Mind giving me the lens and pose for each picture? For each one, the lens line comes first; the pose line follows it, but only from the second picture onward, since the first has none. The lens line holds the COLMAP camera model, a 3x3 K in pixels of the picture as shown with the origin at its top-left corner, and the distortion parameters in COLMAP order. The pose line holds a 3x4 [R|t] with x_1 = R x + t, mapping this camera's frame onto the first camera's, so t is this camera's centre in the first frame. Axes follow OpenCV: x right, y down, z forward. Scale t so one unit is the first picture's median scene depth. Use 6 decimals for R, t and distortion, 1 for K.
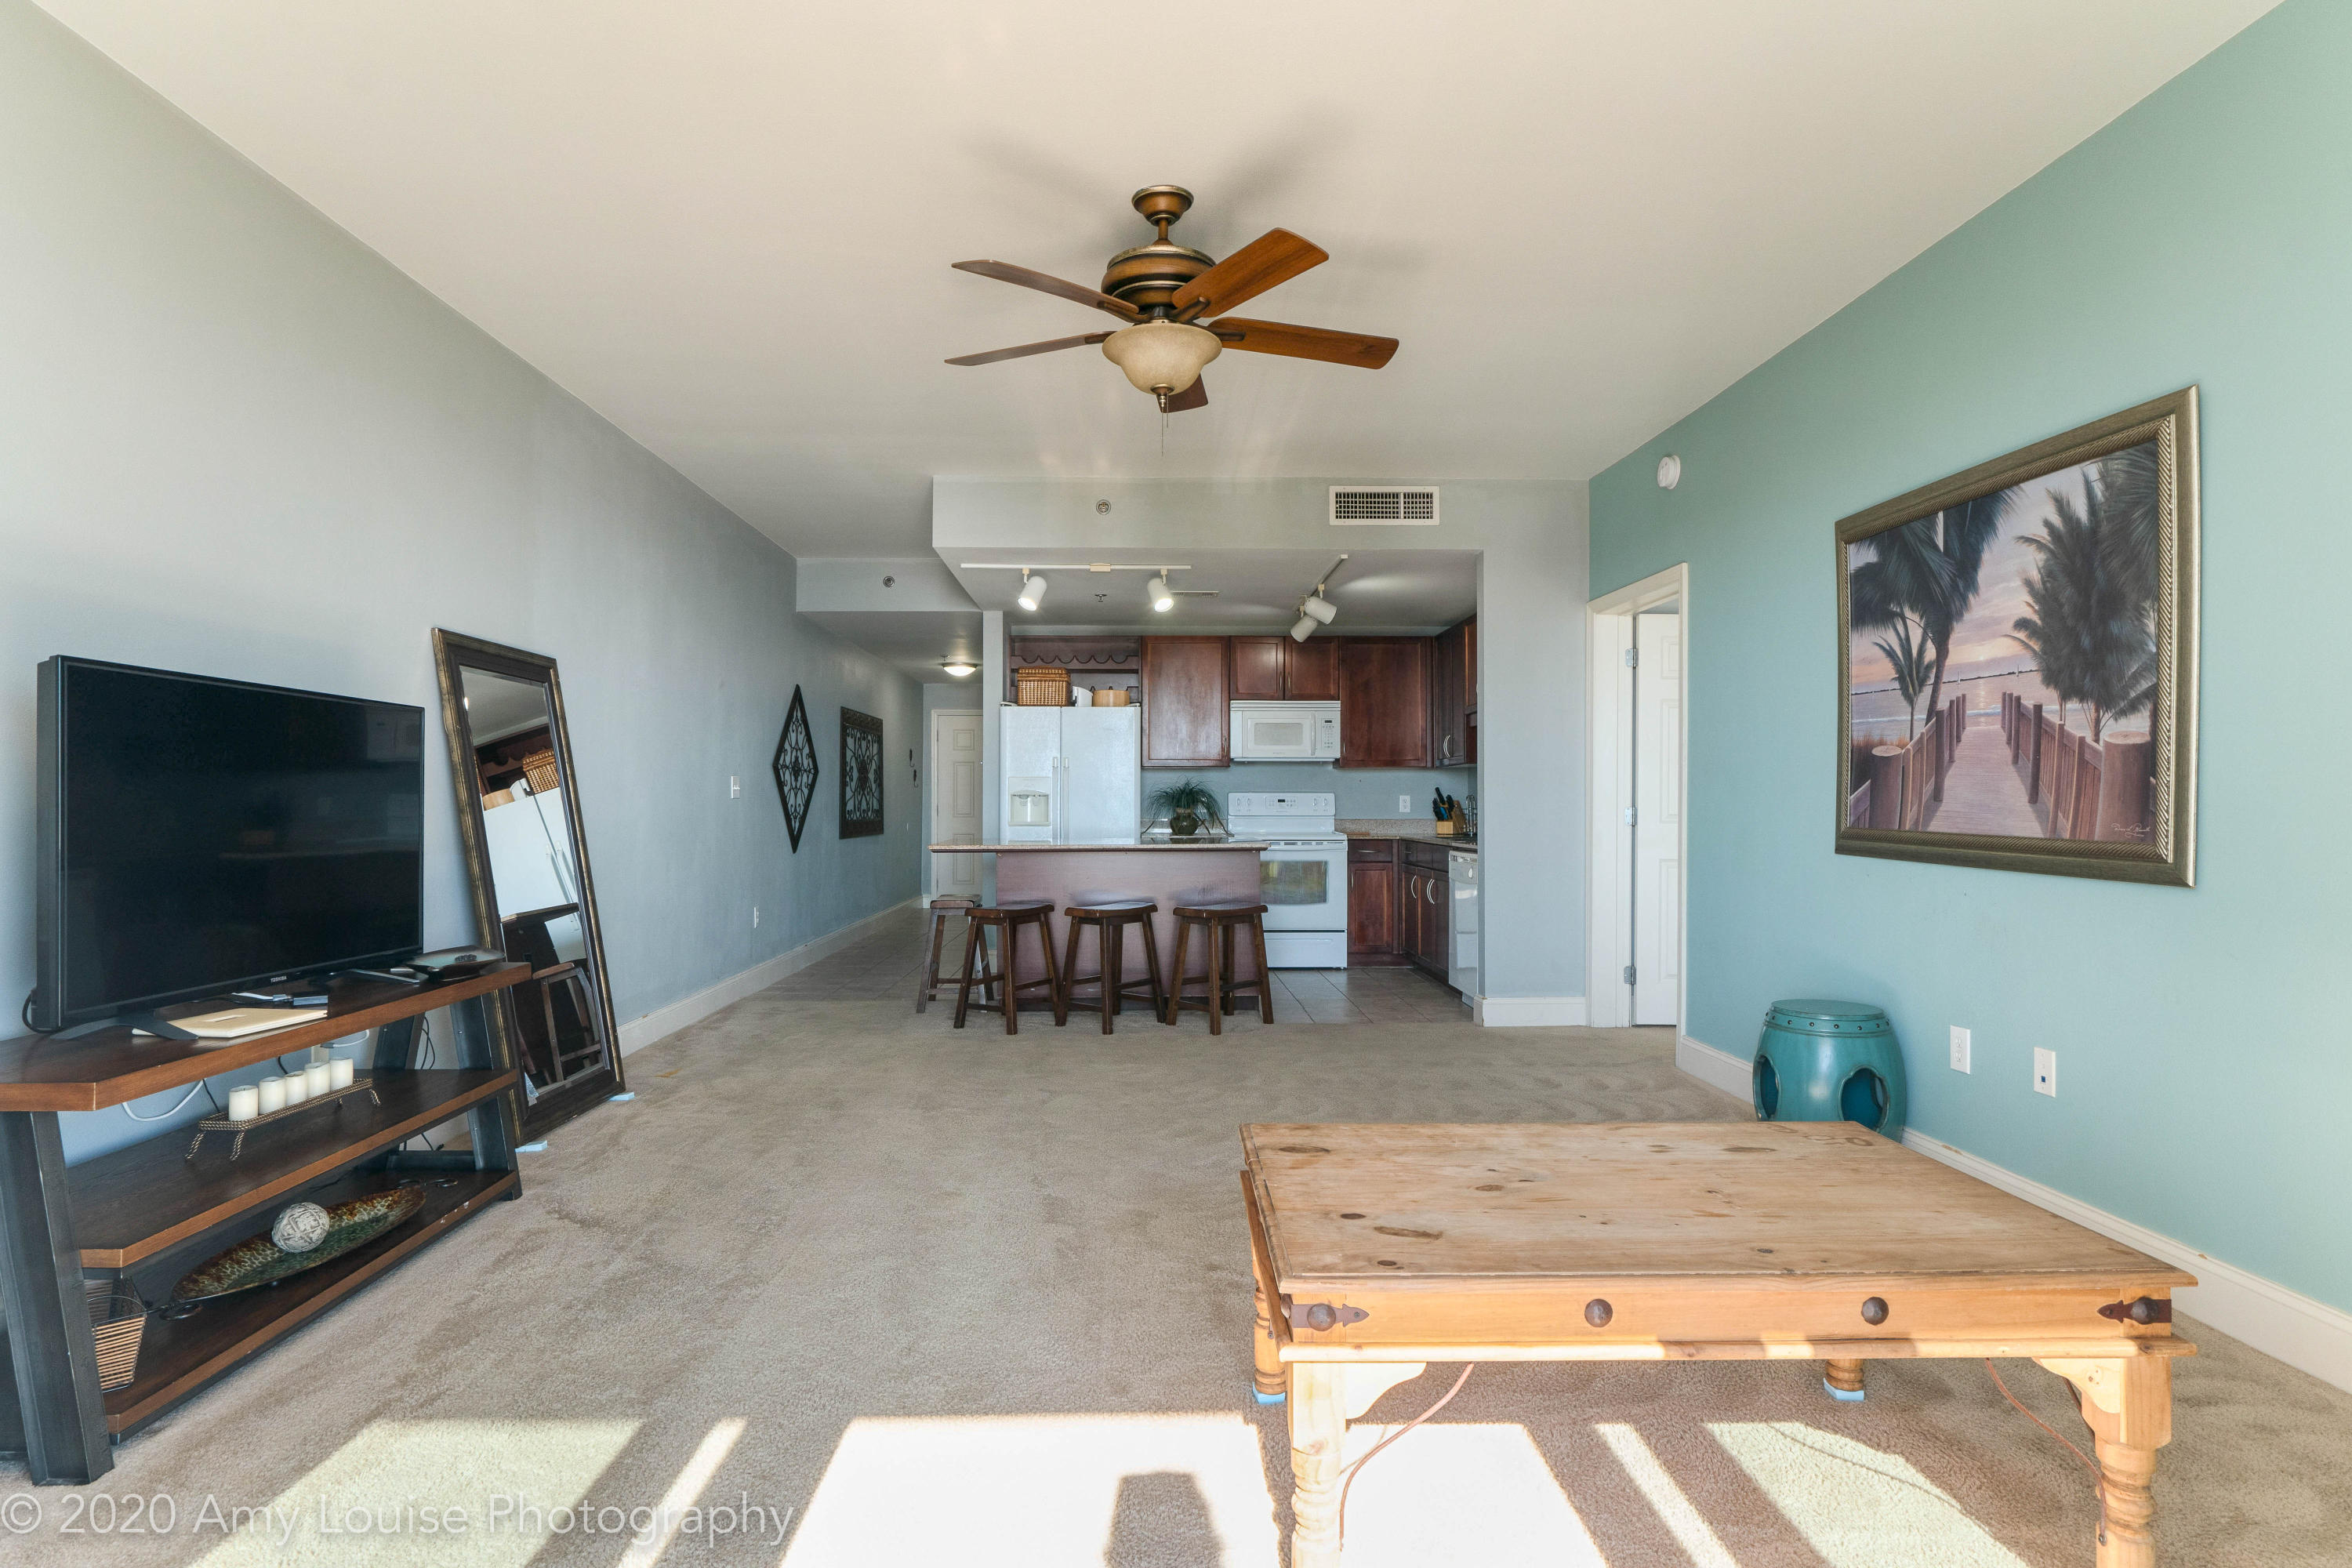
lens RADIAL K [[1246.2, 0, 1175.6], [0, 1246.2, 790.9], [0, 0, 1]] dist [-0.005995, -0.000240]
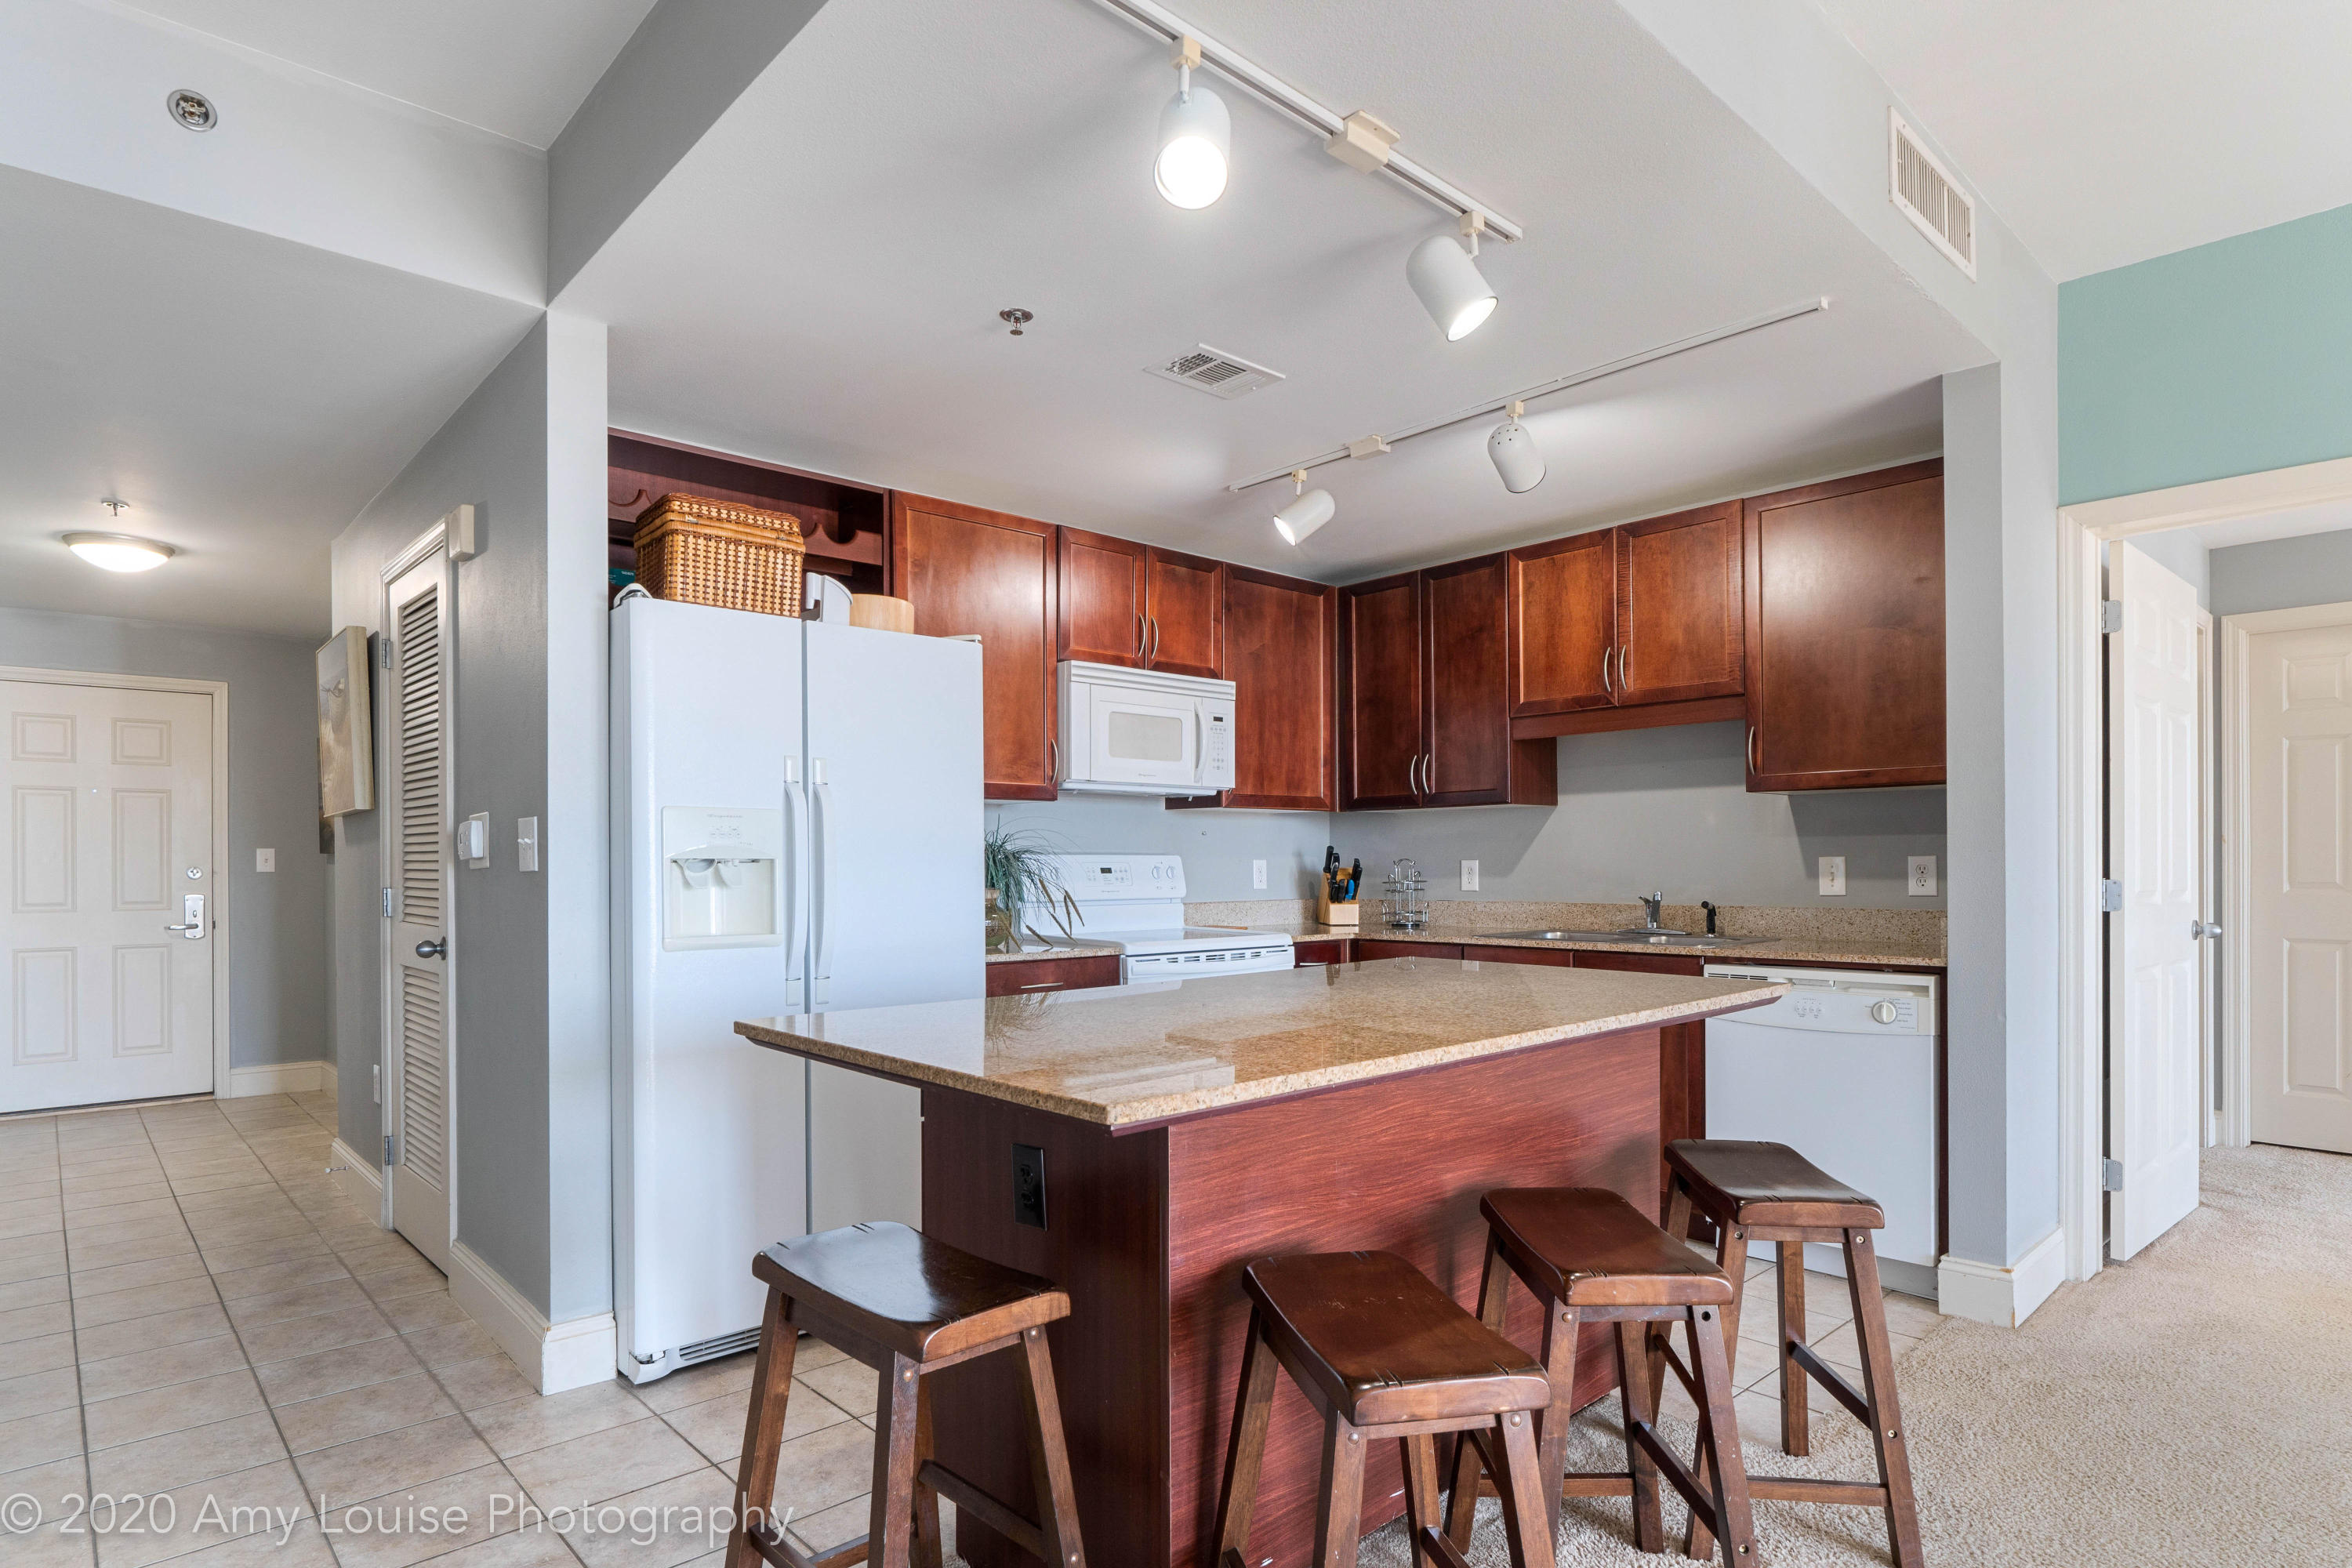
lens RADIAL K [[1246.2, 0, 1178.0], [0, 1246.2, 865.3], [0, 0, 1]] dist [-0.005995, -0.000240]
pose [[0.756390, -0.005489, 0.654098, -0.483284], [-0.000566, 0.999959, 0.009047, 0.002571], [-0.654121, -0.007213, 0.756355, 1.260043]]
